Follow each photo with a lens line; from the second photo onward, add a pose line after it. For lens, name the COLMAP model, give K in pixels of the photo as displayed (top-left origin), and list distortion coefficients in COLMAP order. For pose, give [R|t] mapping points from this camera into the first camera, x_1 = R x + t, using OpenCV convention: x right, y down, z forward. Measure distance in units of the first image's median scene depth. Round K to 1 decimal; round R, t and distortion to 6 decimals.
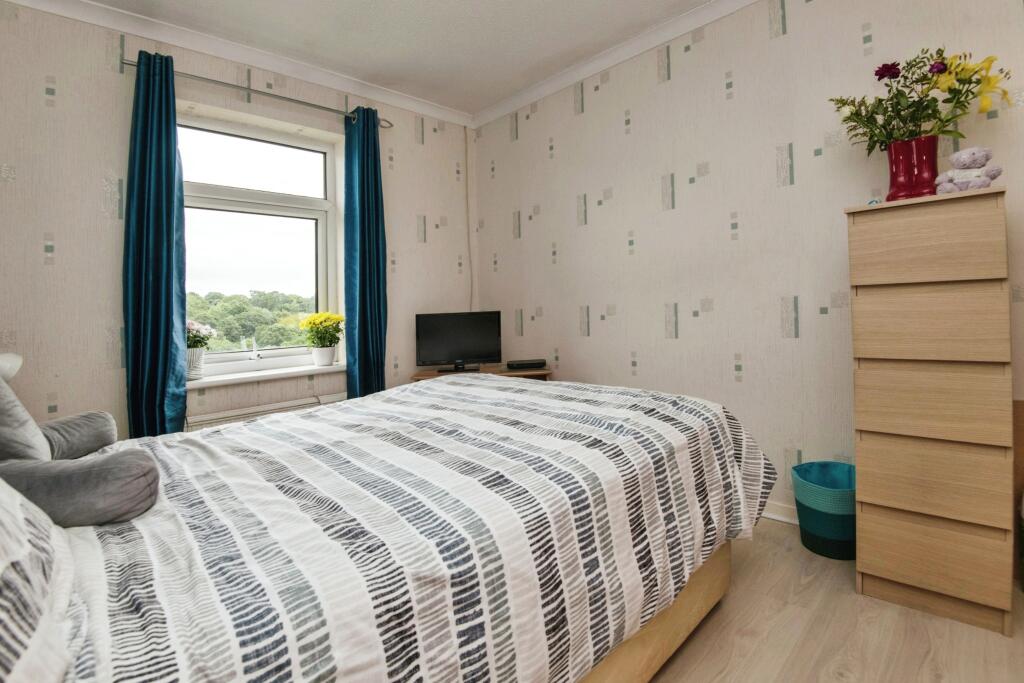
lens RADIAL K [[486.7, 0, 512.0], [0, 486.7, 341.5], [0, 0, 1]] dist [-0.000982, -0.020420]
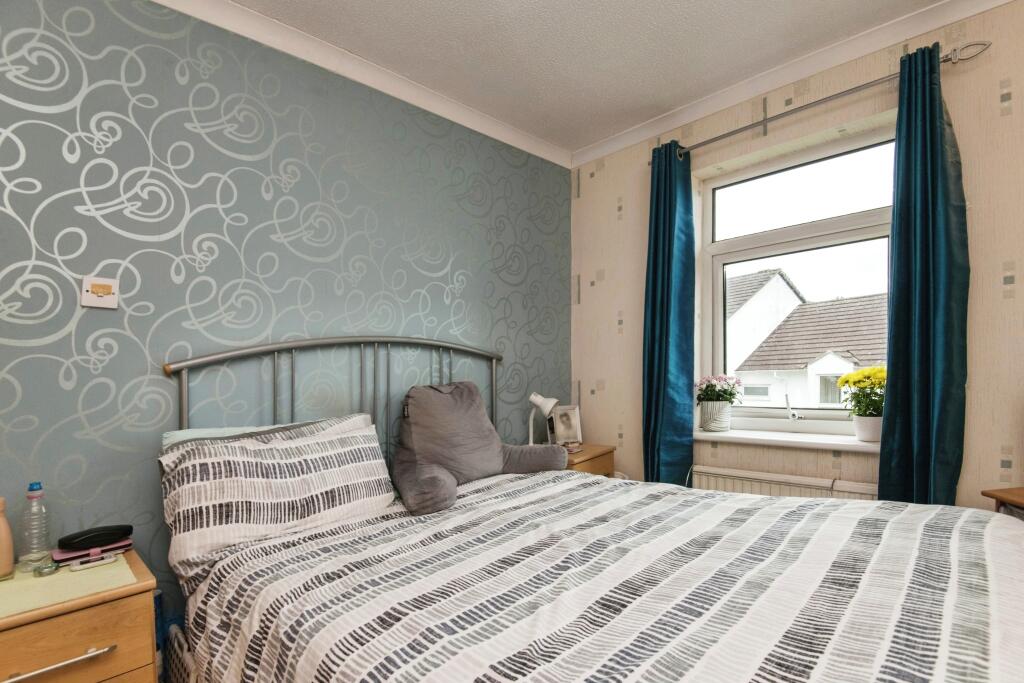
lens RADIAL K [[491.5, 0, 509.7], [0, 491.5, 357.8], [0, 0, 1]] dist [-0.000011, -0.020703]
pose [[0.004056, 0.029369, -0.999560, 0.395240], [-0.012622, 0.999490, 0.029316, -0.104868], [0.999912, 0.012497, 0.004425, 0.549560]]
